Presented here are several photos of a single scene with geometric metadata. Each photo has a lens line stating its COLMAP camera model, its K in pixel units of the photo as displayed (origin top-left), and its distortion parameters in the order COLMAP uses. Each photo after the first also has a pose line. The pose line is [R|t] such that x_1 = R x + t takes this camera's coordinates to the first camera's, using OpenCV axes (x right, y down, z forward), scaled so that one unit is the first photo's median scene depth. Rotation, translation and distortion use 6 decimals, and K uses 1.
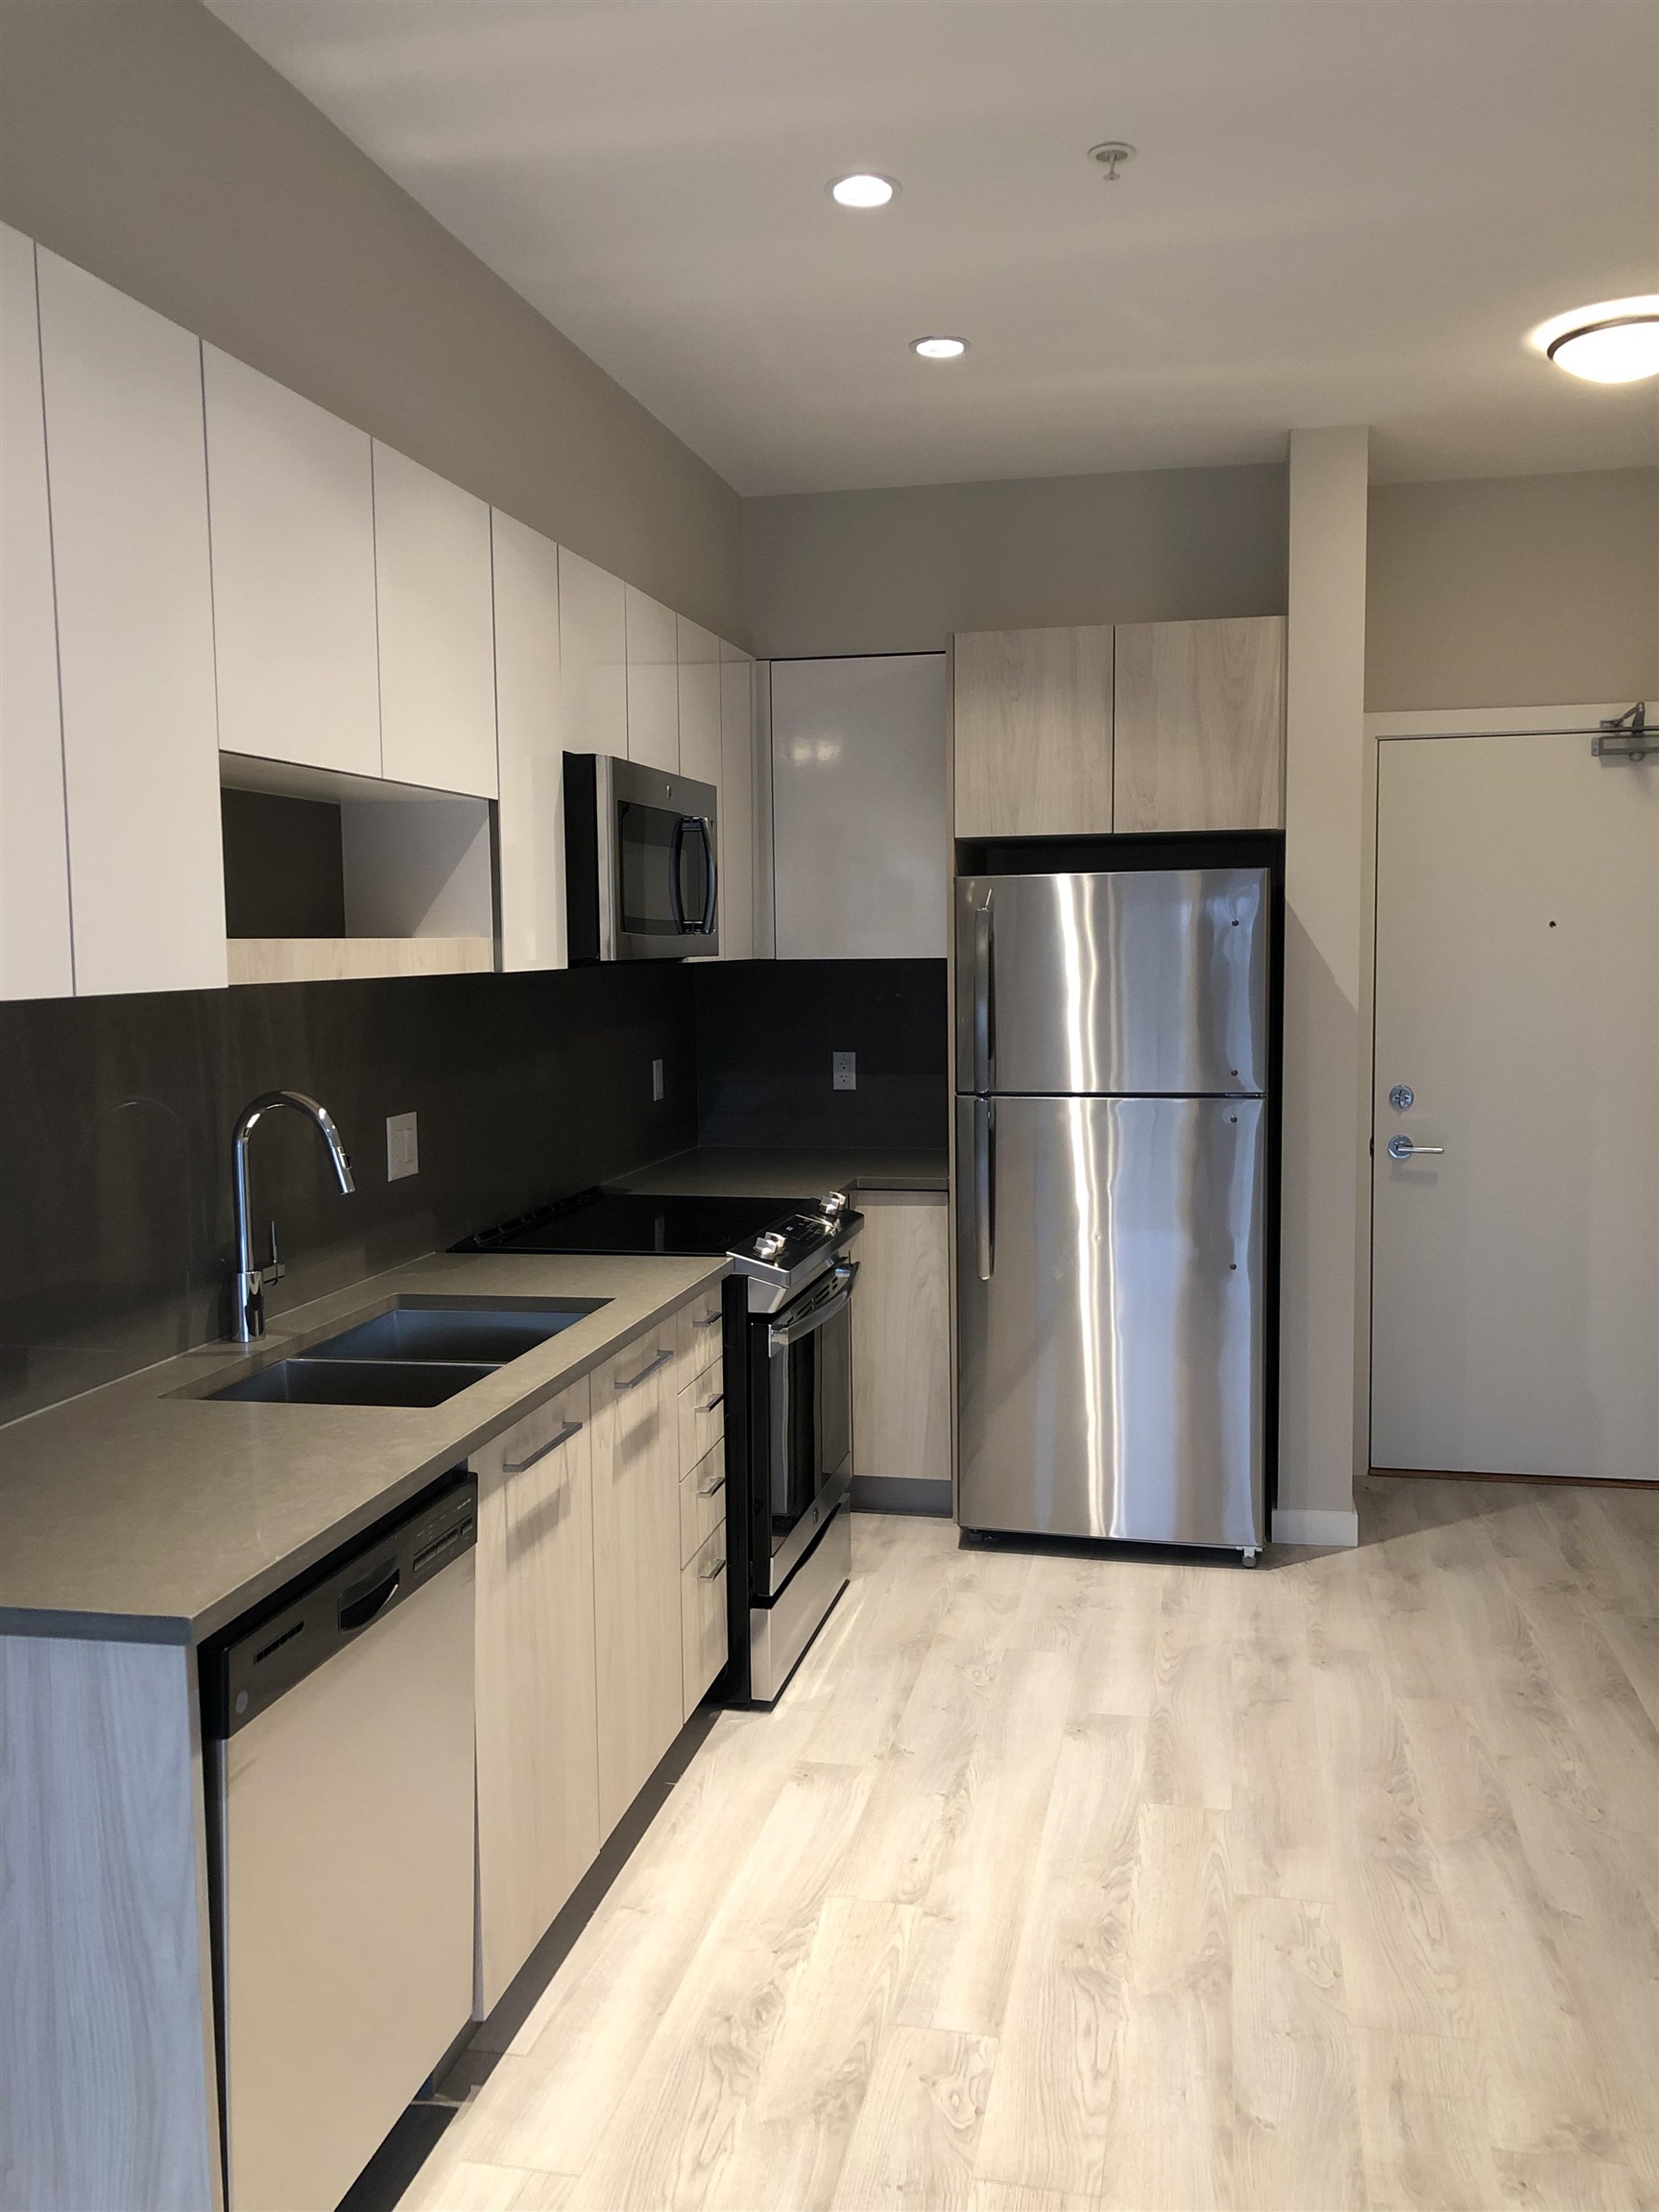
lens RADIAL K [[1805.3, 0, 842.1], [0, 1805.3, 1103.8], [0, 0, 1]] dist [0.029865, -0.011275]
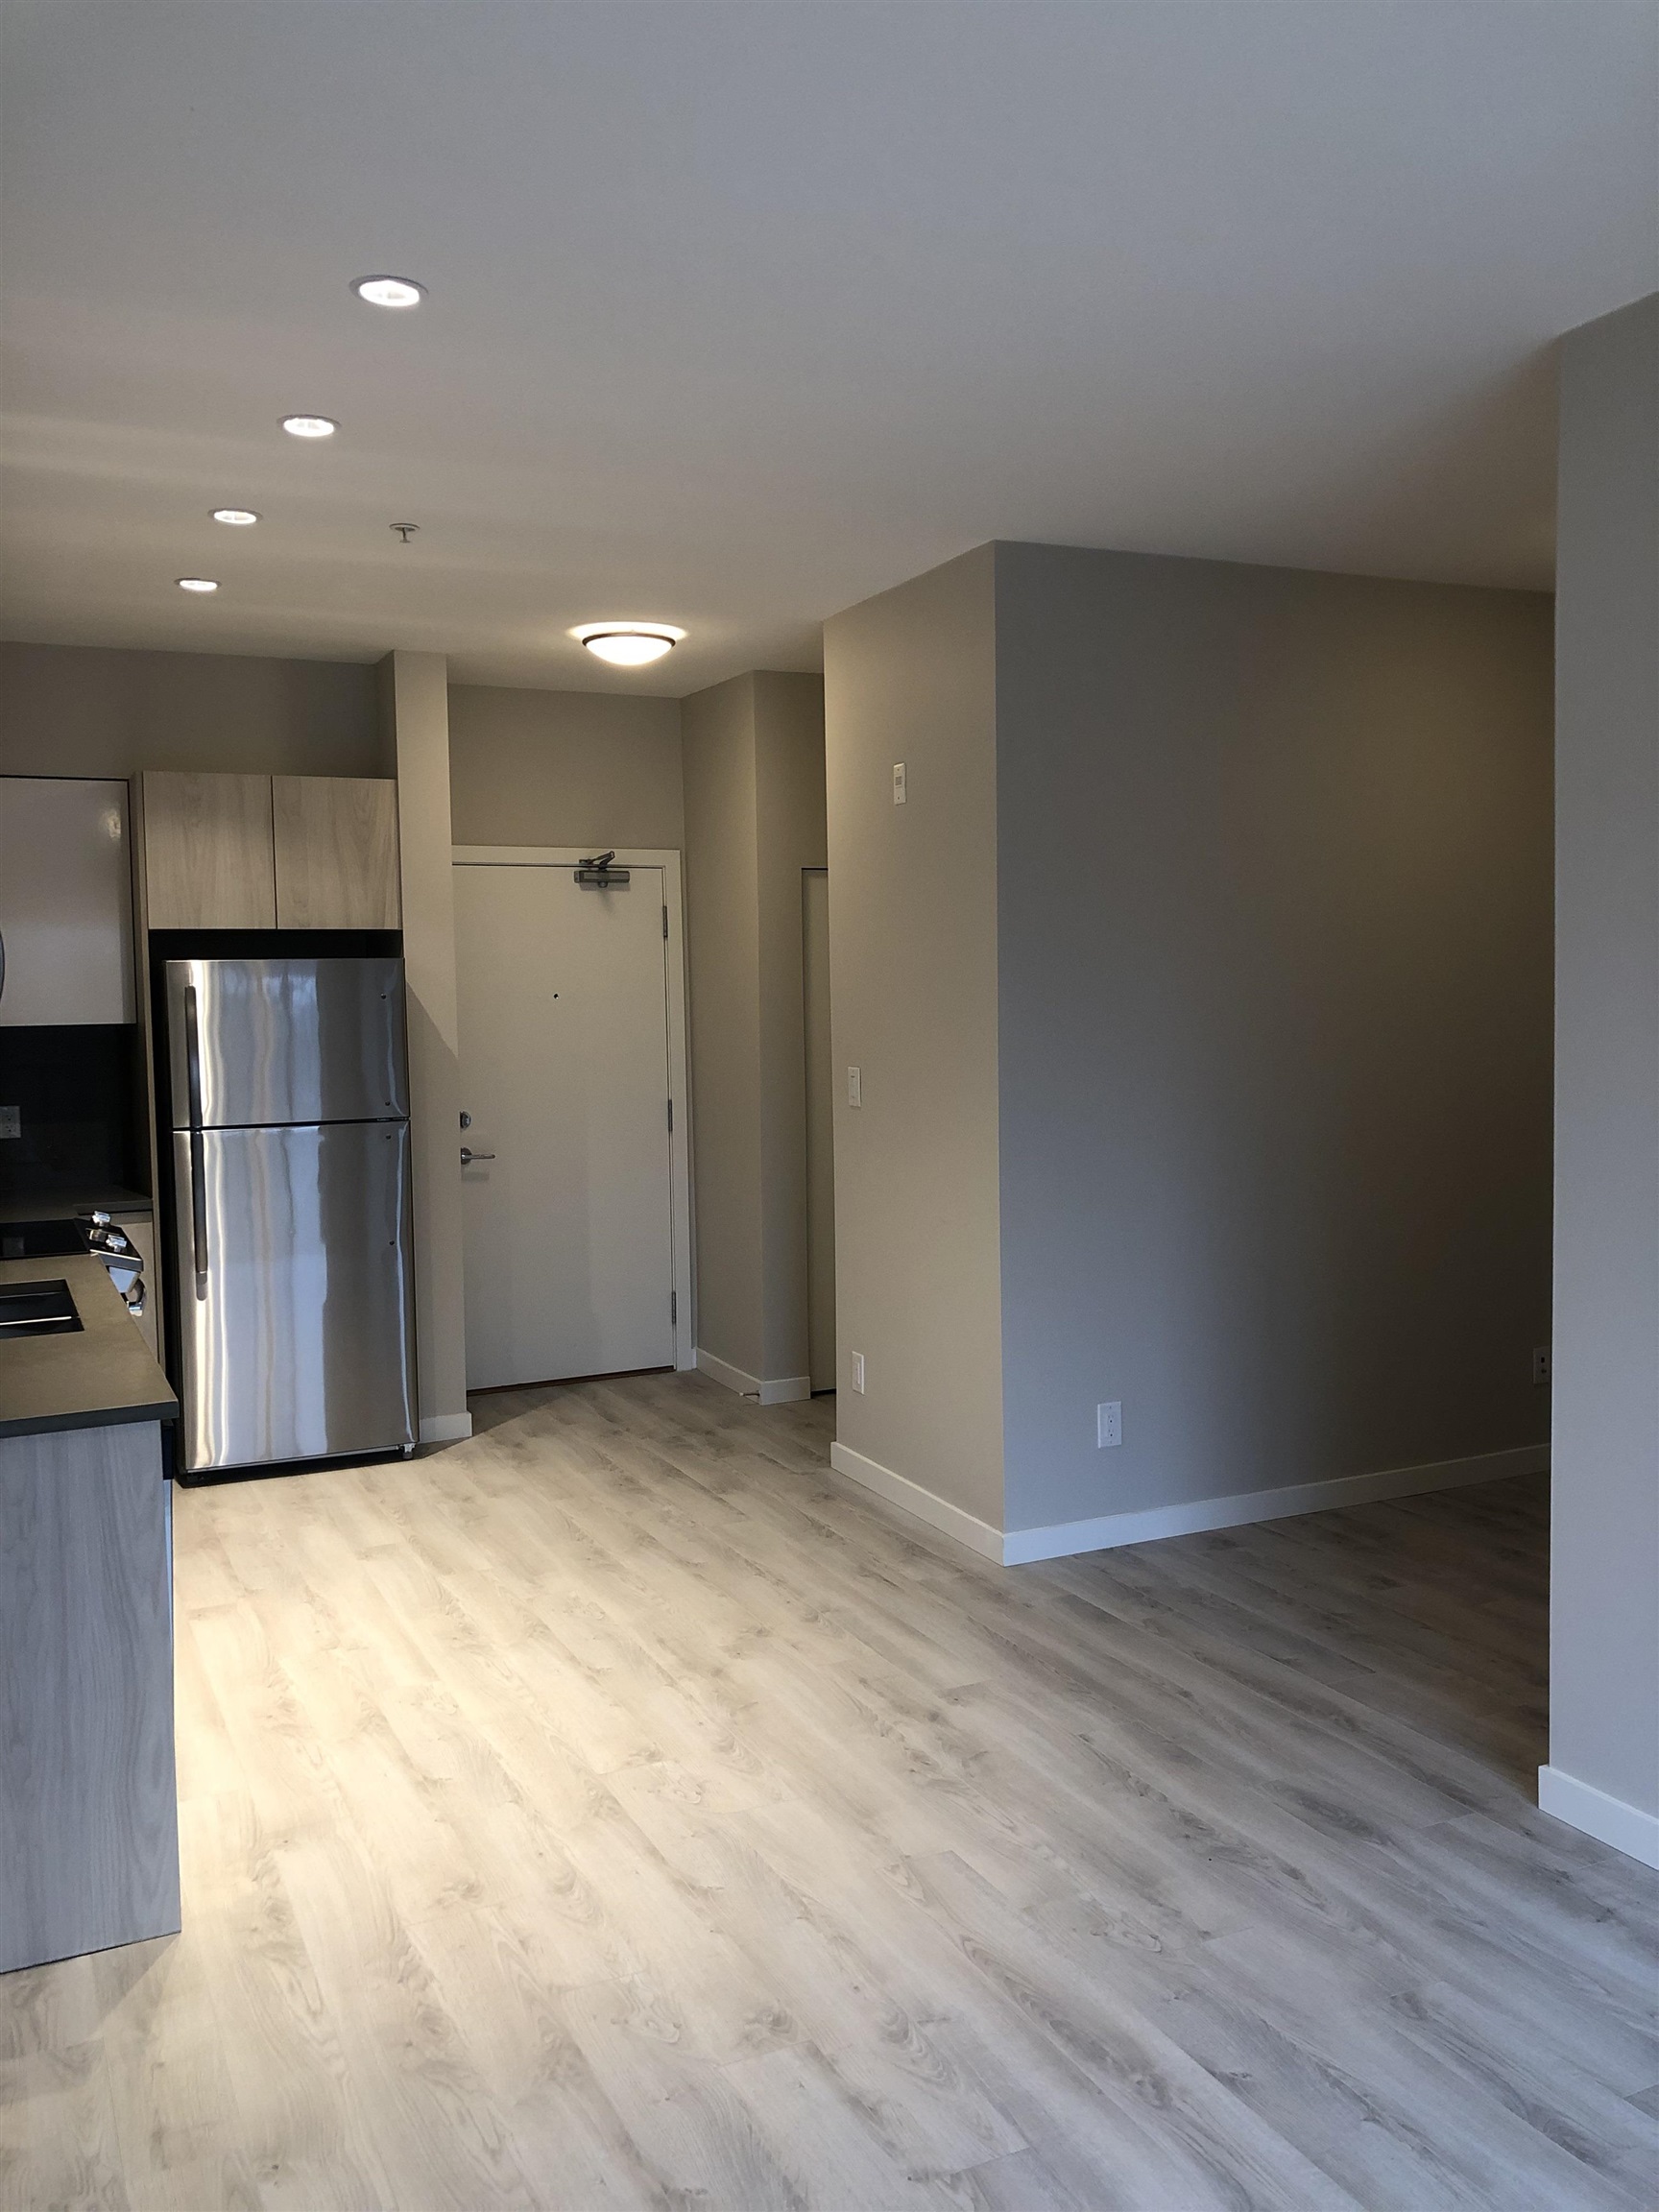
lens RADIAL K [[1796.2, 0, 829.5], [0, 1796.2, 1106.0], [0, 0, 1]] dist [0.003441, -0.002240]
pose [[0.792936, -0.041422, 0.607896, -0.413369], [0.060916, 0.998077, -0.011450, 0.025189], [-0.606253, 0.046109, 0.793934, -0.360540]]
